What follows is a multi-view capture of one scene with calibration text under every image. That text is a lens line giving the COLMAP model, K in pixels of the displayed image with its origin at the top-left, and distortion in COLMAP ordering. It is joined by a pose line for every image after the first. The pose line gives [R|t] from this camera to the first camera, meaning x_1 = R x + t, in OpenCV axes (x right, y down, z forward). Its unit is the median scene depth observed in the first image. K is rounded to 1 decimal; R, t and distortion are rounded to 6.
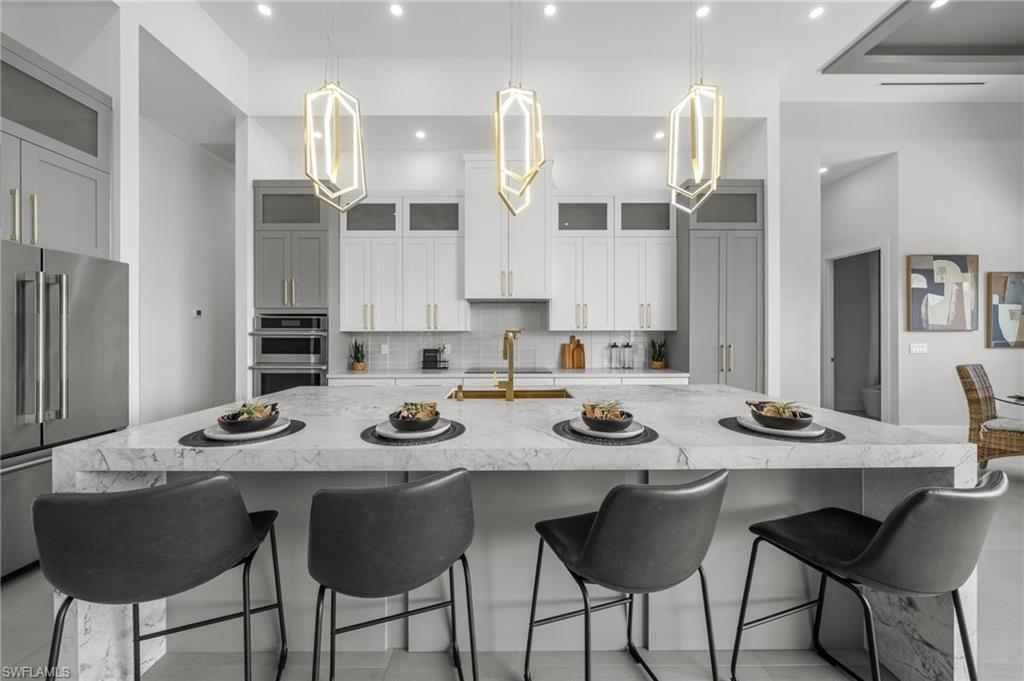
lens RADIAL K [[353.5, 0, 507.8], [0, 353.5, 338.4], [0, 0, 1]] dist [0.000087, -0.000095]
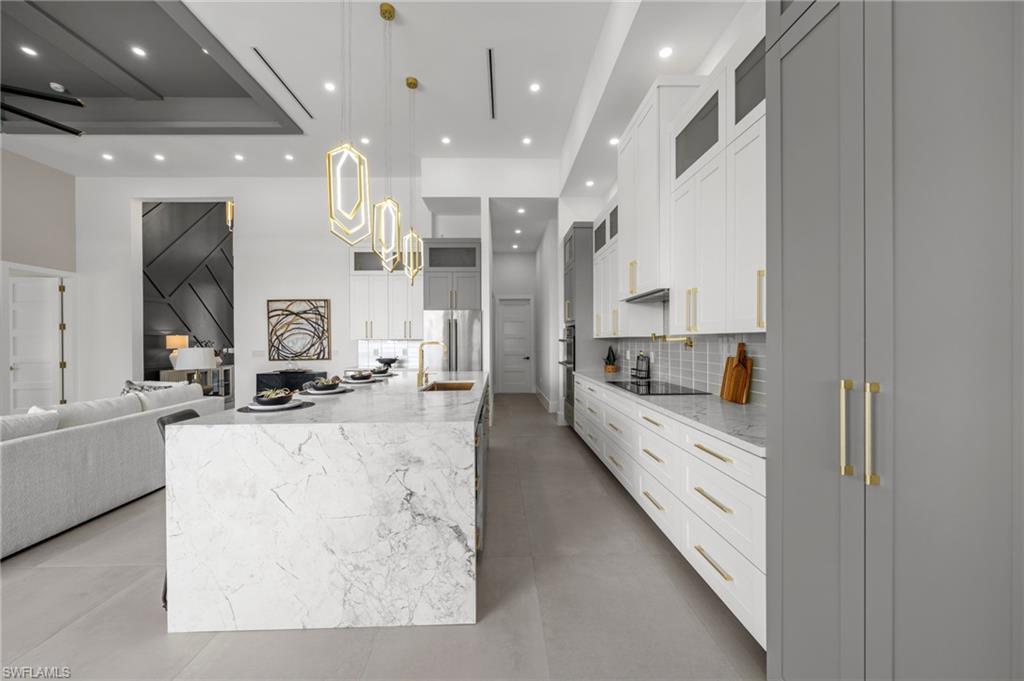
lens RADIAL K [[385.8, 0, 506.5], [0, 385.8, 343.3], [0, 0, 1]] dist [-0.002027, 0.000404]
pose [[0.021077, 0.007466, -0.999750, 0.846154], [-0.001544, 0.999971, 0.007435, -0.011393], [0.999777, 0.001387, 0.021088, 0.675099]]
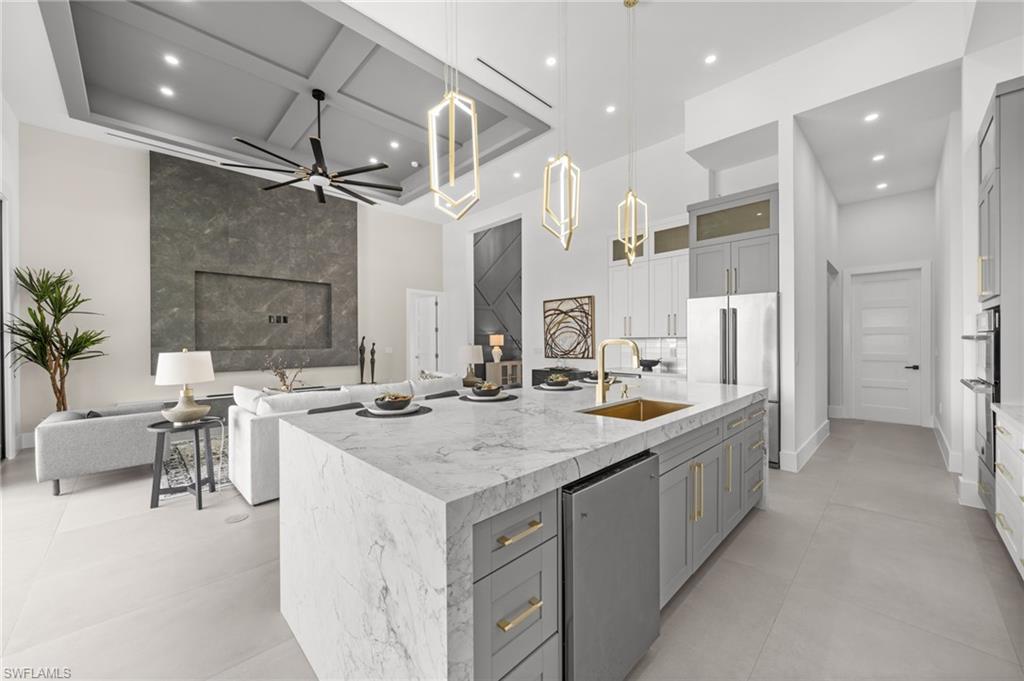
lens RADIAL K [[385.8, 0, 503.9], [0, 385.8, 340.9], [0, 0, 1]] dist [-0.002027, 0.000404]
pose [[-0.719080, 0.006613, -0.694895, 0.529886], [0.002588, 0.999973, 0.006838, -0.012697], [0.694922, 0.003118, -0.719078, 0.829541]]
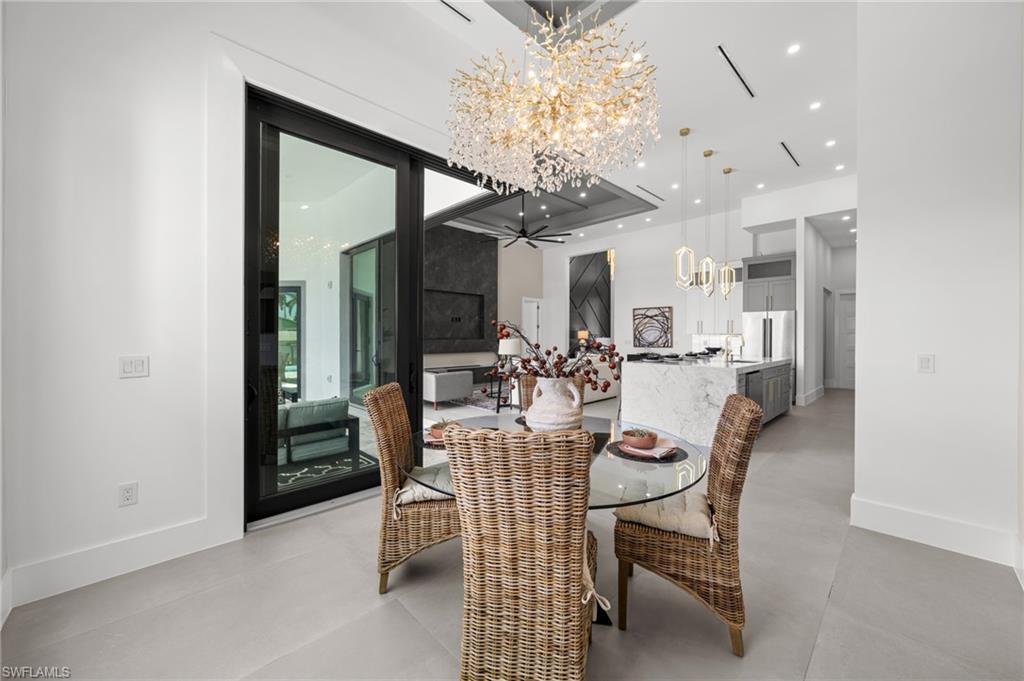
lens RADIAL K [[385.8, 0, 504.4], [0, 385.8, 334.7], [0, 0, 1]] dist [-0.002027, 0.000404]
pose [[-0.723870, -0.000847, -0.689936, 1.620287], [-0.006247, 0.999966, 0.005327, -0.014586], [0.689908, 0.008166, -0.723851, 0.982877]]
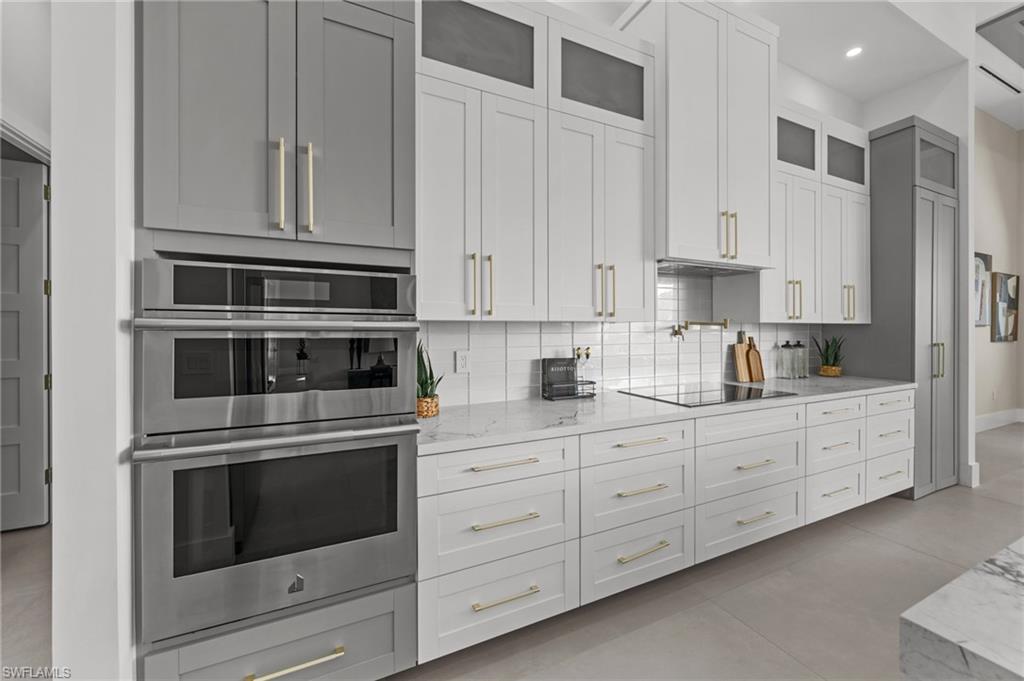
lens RADIAL K [[385.8, 0, 498.5], [0, 385.8, 331.3], [0, 0, 1]] dist [-0.002027, 0.000404]
pose [[0.913033, -0.000919, 0.407884, -0.550245], [0.002890, 0.999987, -0.004216, -0.005398], [-0.407875, 0.005029, 0.913024, 0.585987]]
